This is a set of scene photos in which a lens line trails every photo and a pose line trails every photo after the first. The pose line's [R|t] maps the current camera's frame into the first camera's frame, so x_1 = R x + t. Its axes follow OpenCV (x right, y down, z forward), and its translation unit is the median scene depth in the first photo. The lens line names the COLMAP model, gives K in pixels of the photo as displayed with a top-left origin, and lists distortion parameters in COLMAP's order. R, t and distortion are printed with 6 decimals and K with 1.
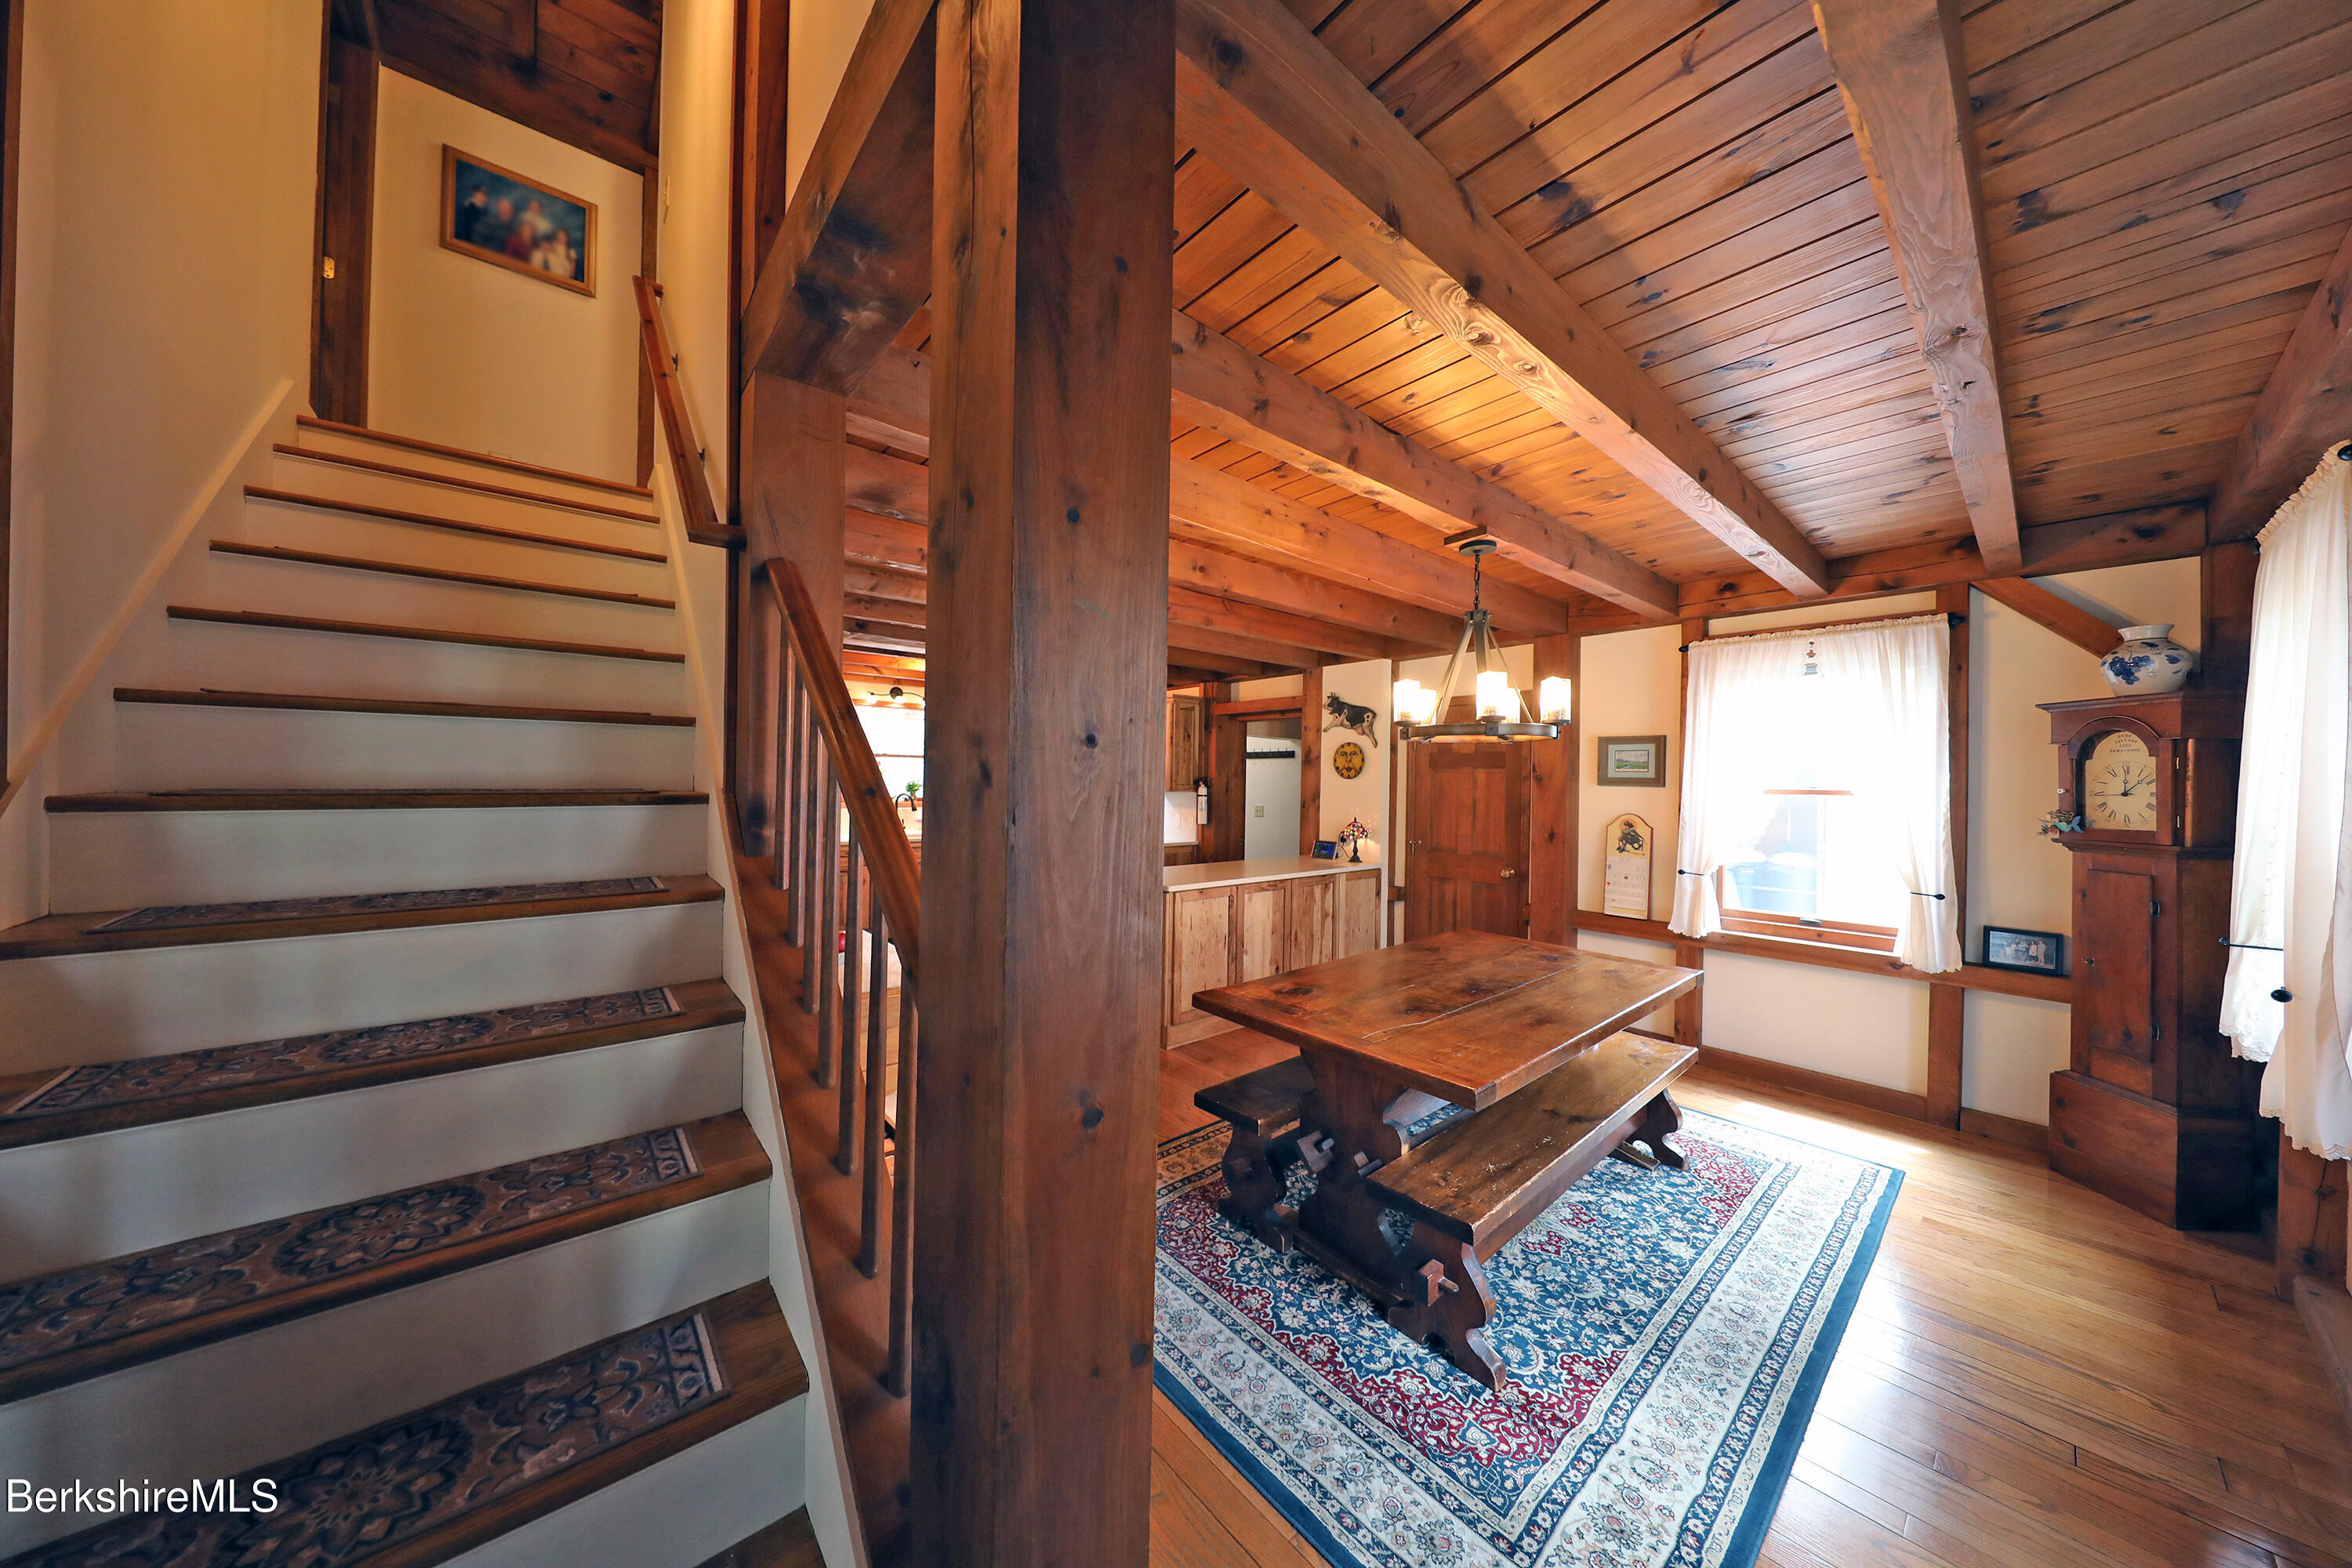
lens RADIAL K [[731.9, 0, 1179.6], [0, 731.9, 779.8], [0, 0, 1]] dist [-0.000596, -0.003567]
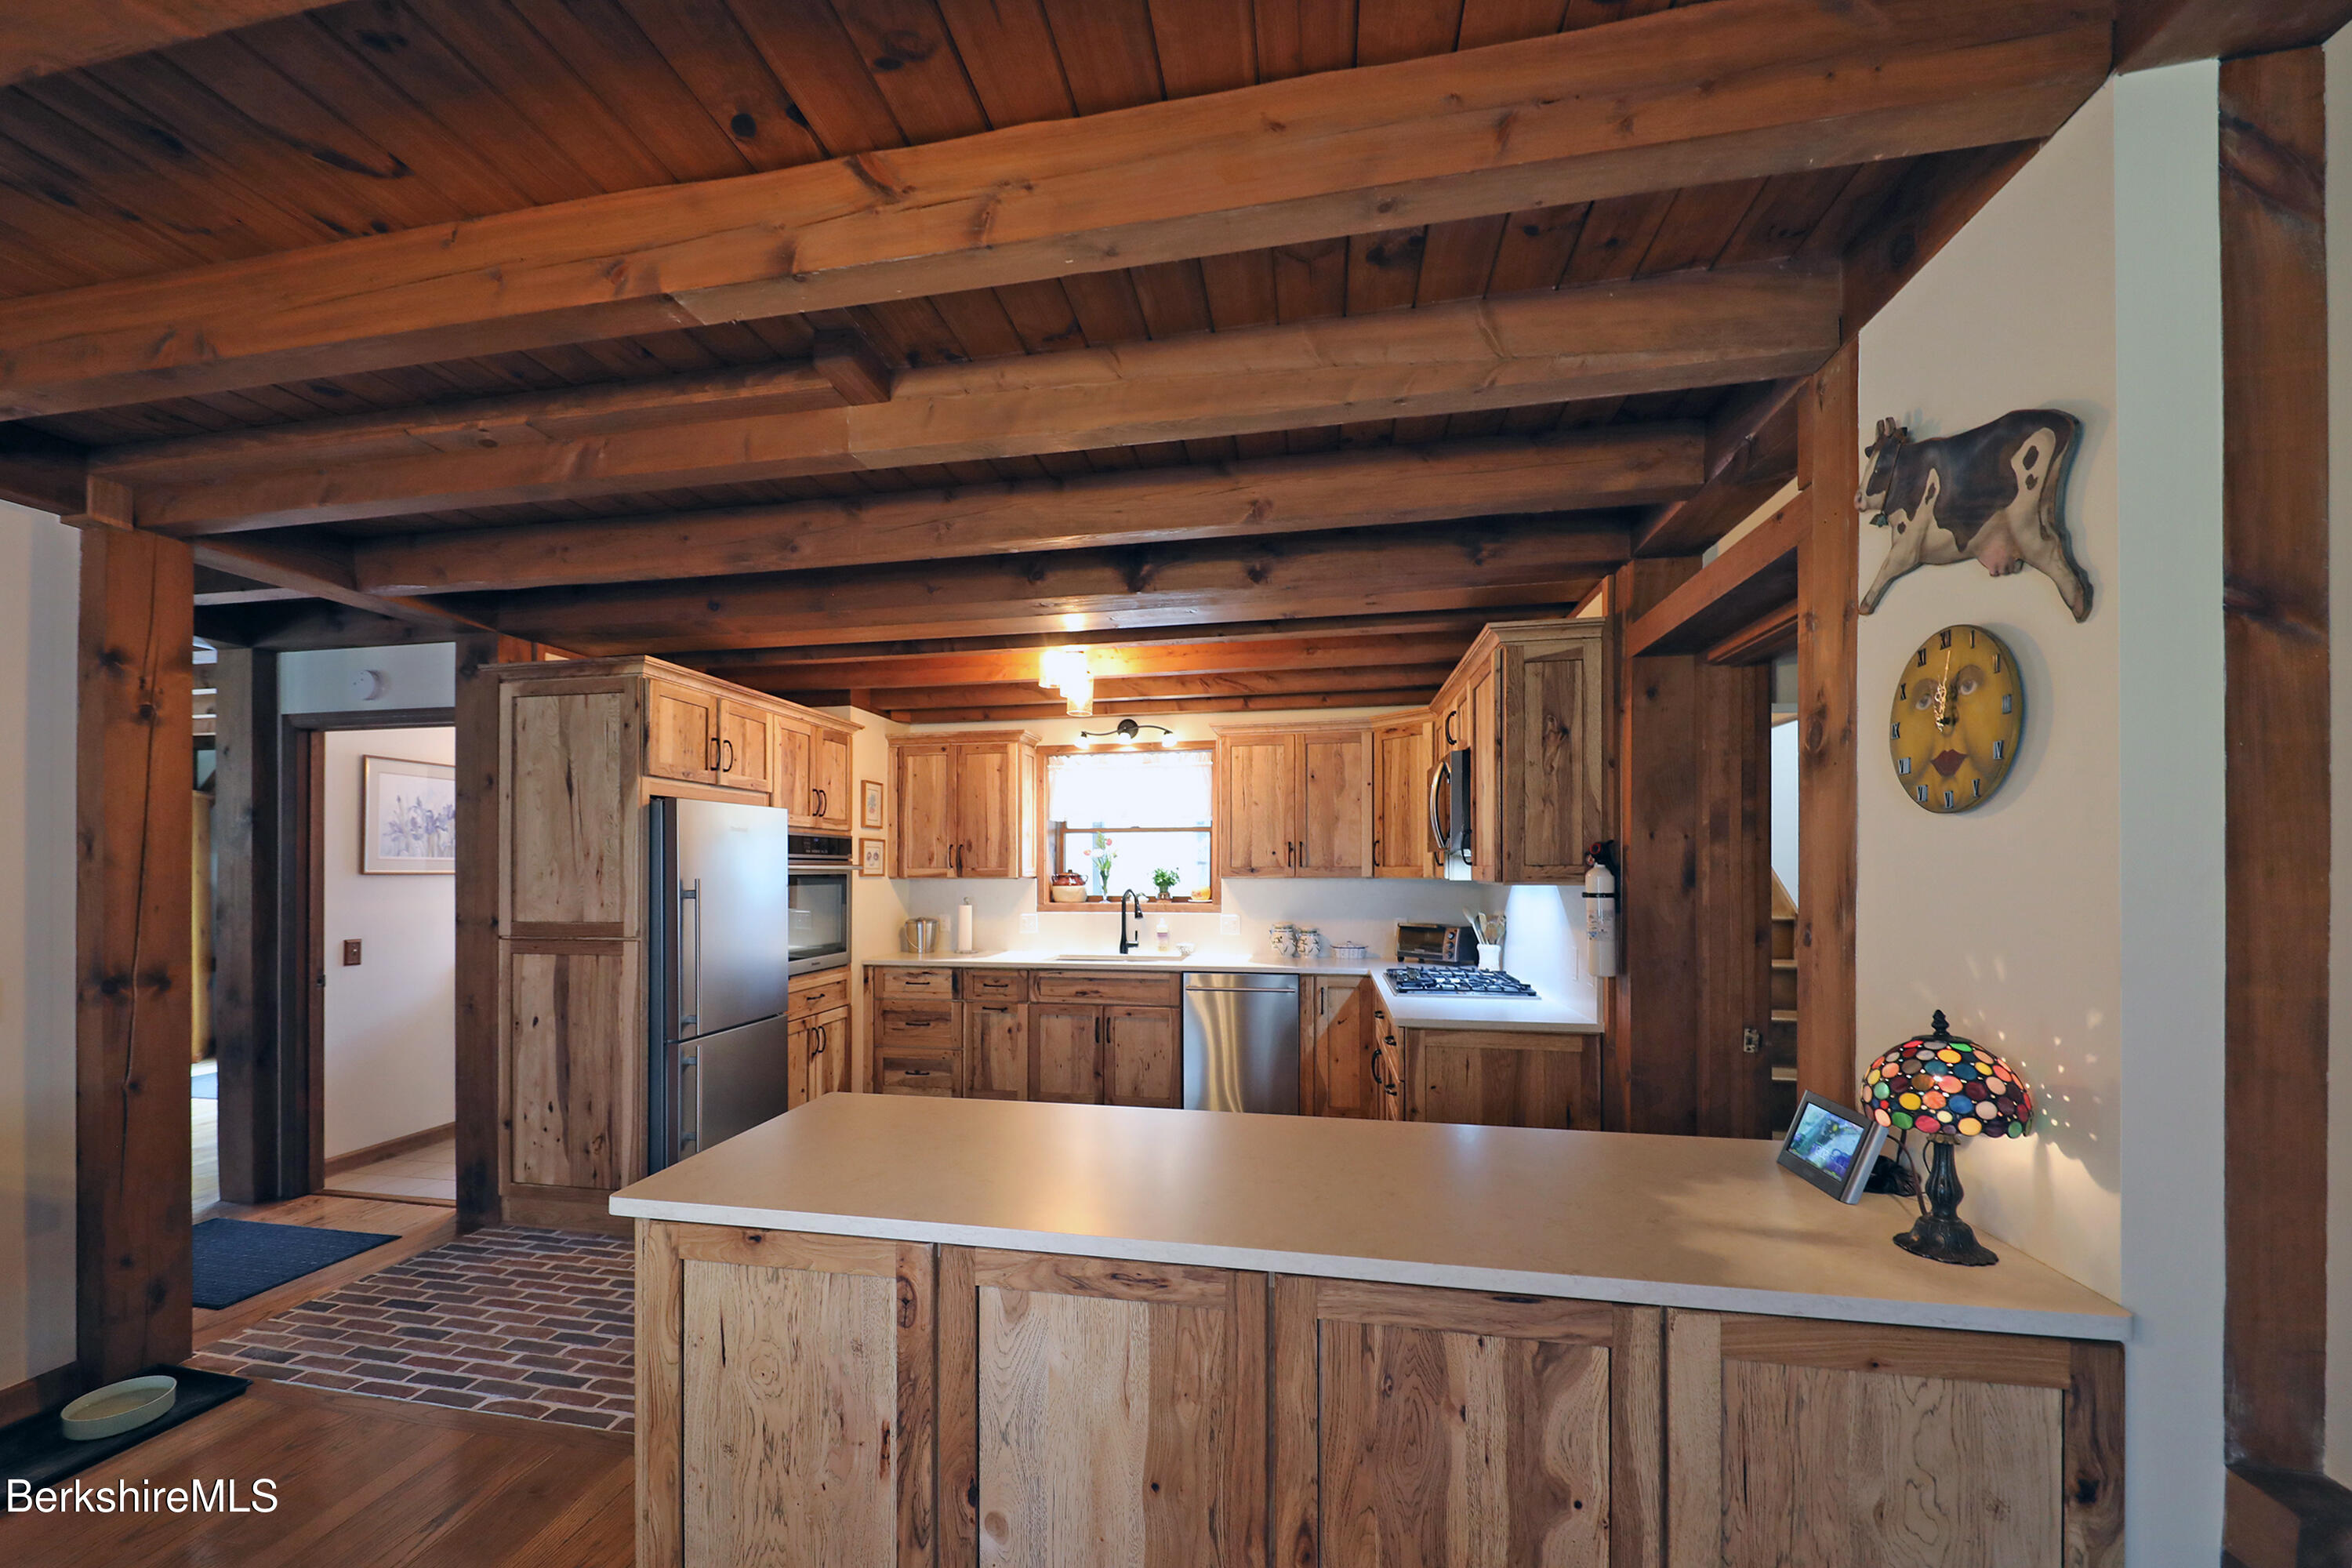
lens RADIAL K [[911.4, 0, 1141.4], [0, 911.4, 870.7], [0, 0, 1]] dist [0.000105, 0.000045]
pose [[0.610407, -0.019546, -0.791847, 1.013347], [0.012465, 0.999809, -0.015070, 0.053202], [0.791990, -0.000671, 0.610534, 2.330277]]
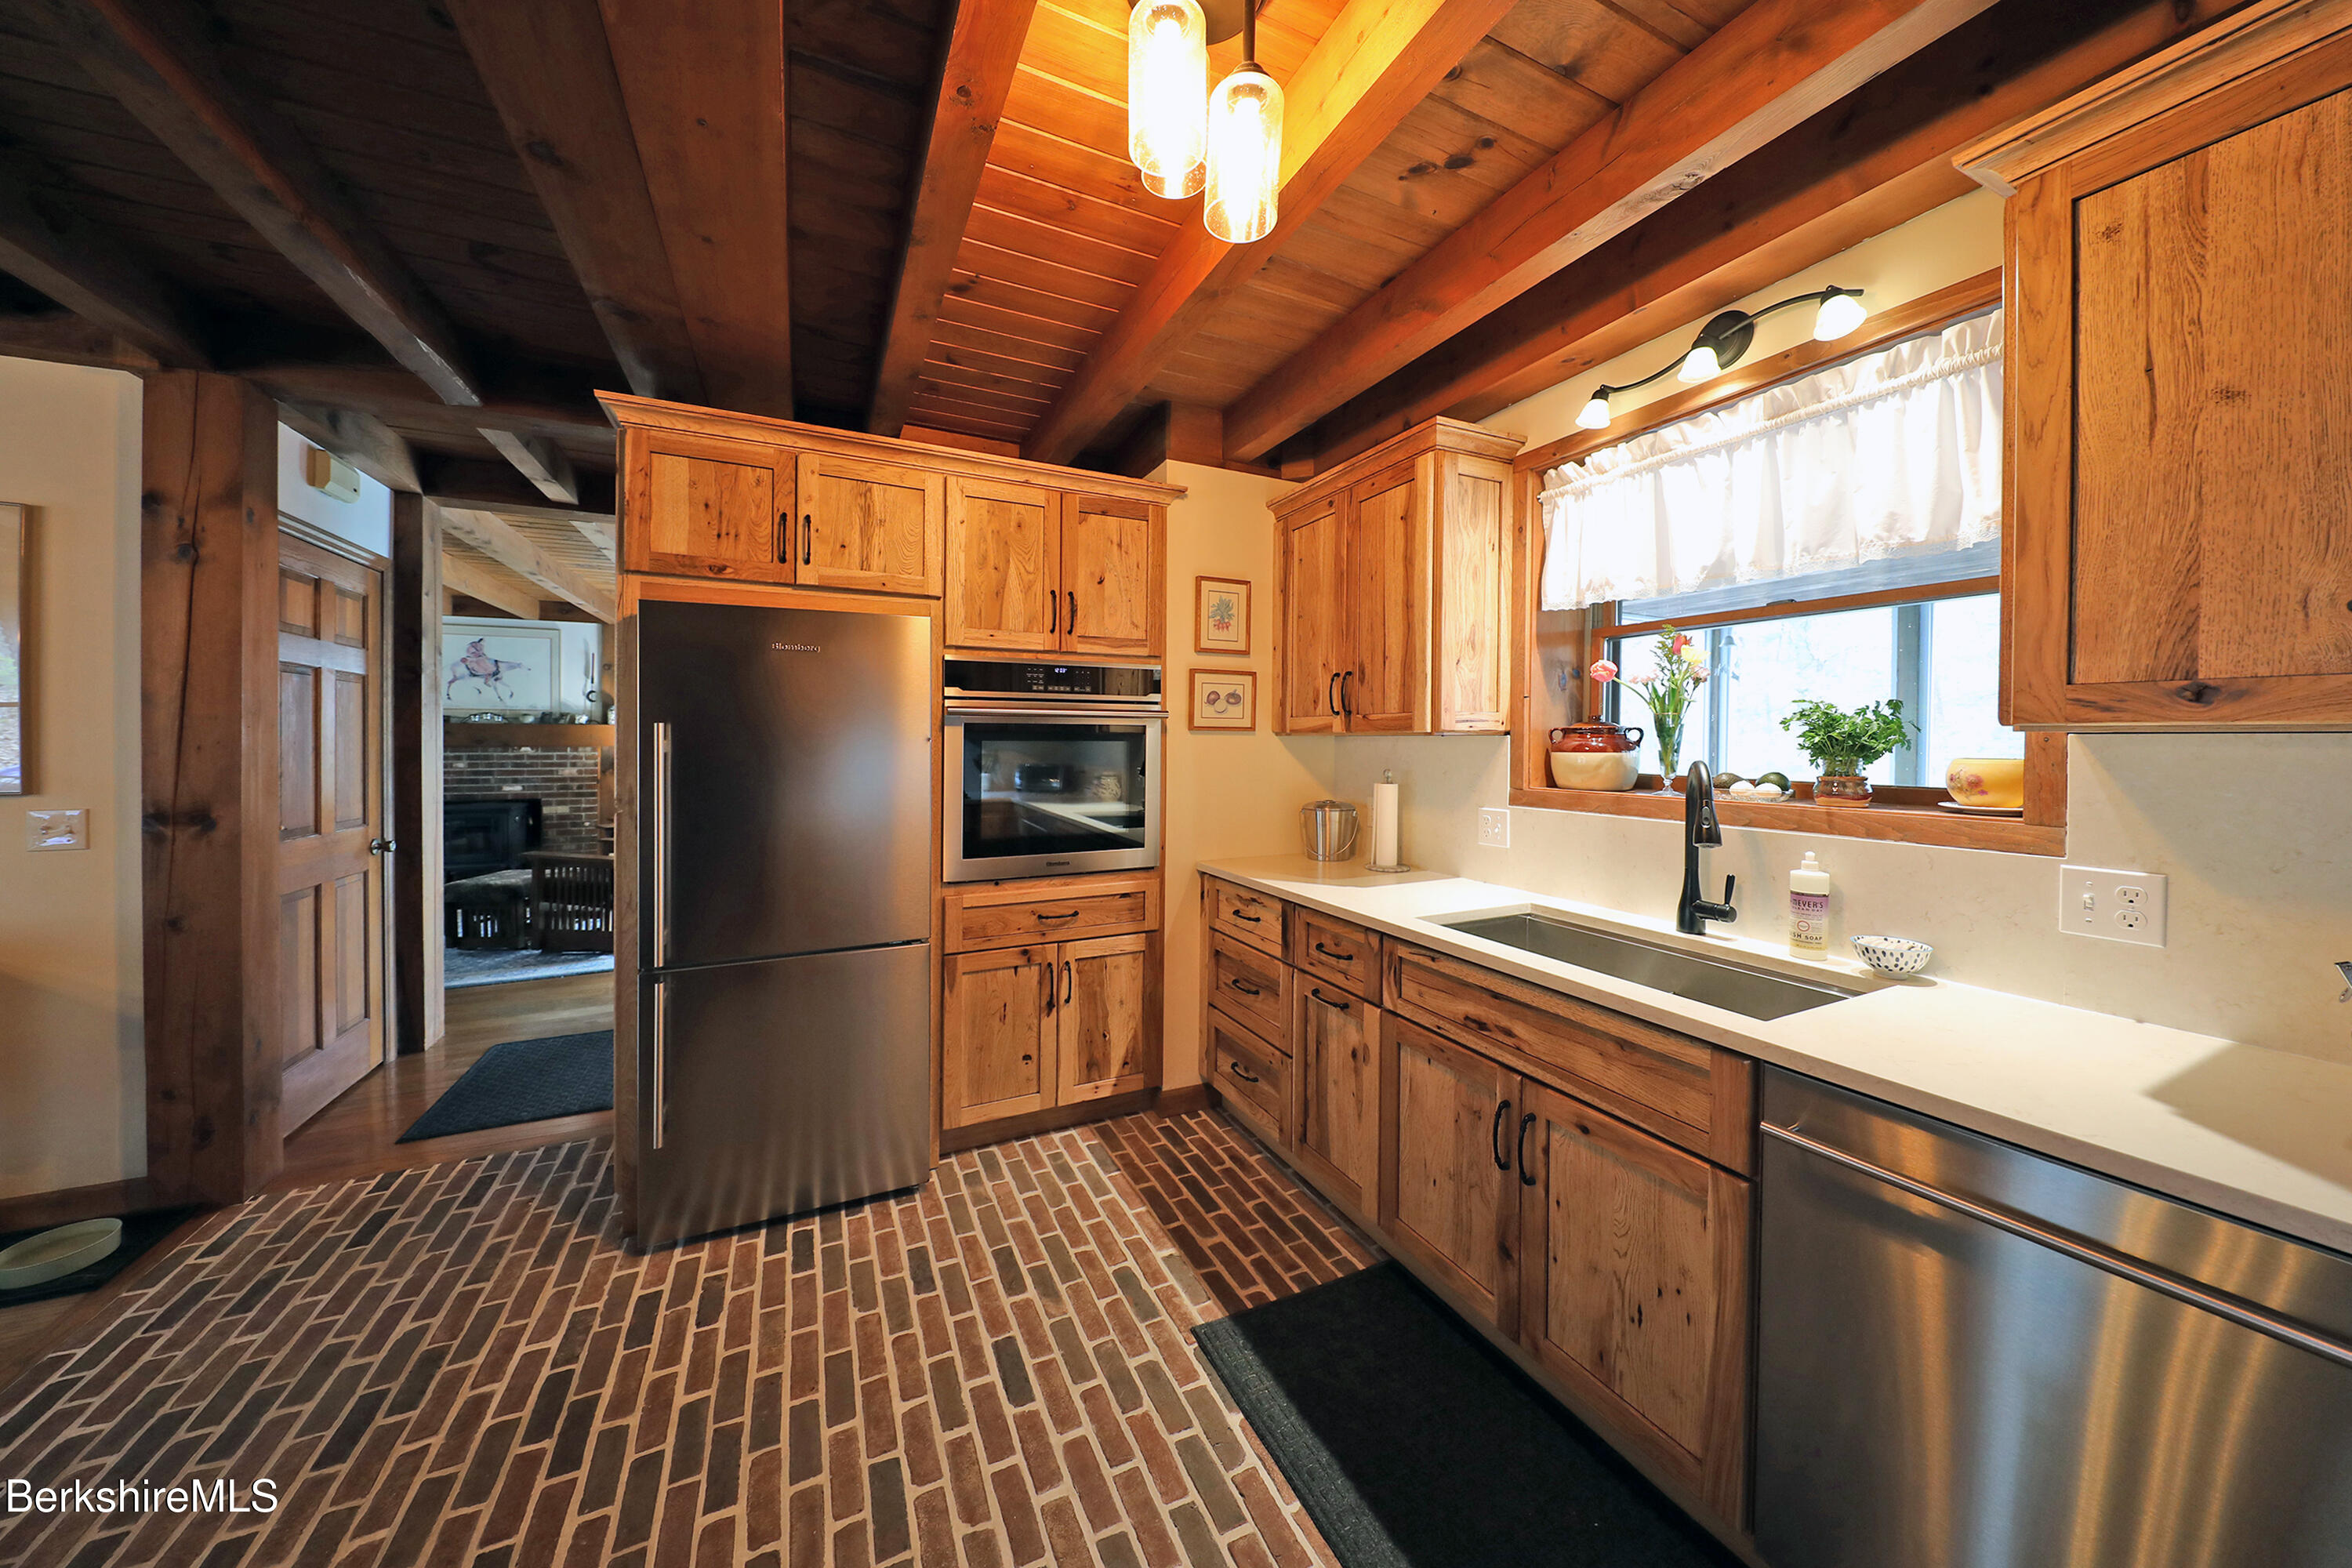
lens RADIAL K [[778.3, 0, 1179.5], [0, 778.3, 743.7], [0, 0, 1]] dist [-0.009472, -0.000247]
pose [[-0.266272, -0.013605, -0.963802, -0.446263], [-0.010320, 0.999883, -0.011263, 0.063535], [0.963843, 0.006947, -0.266381, 3.928189]]
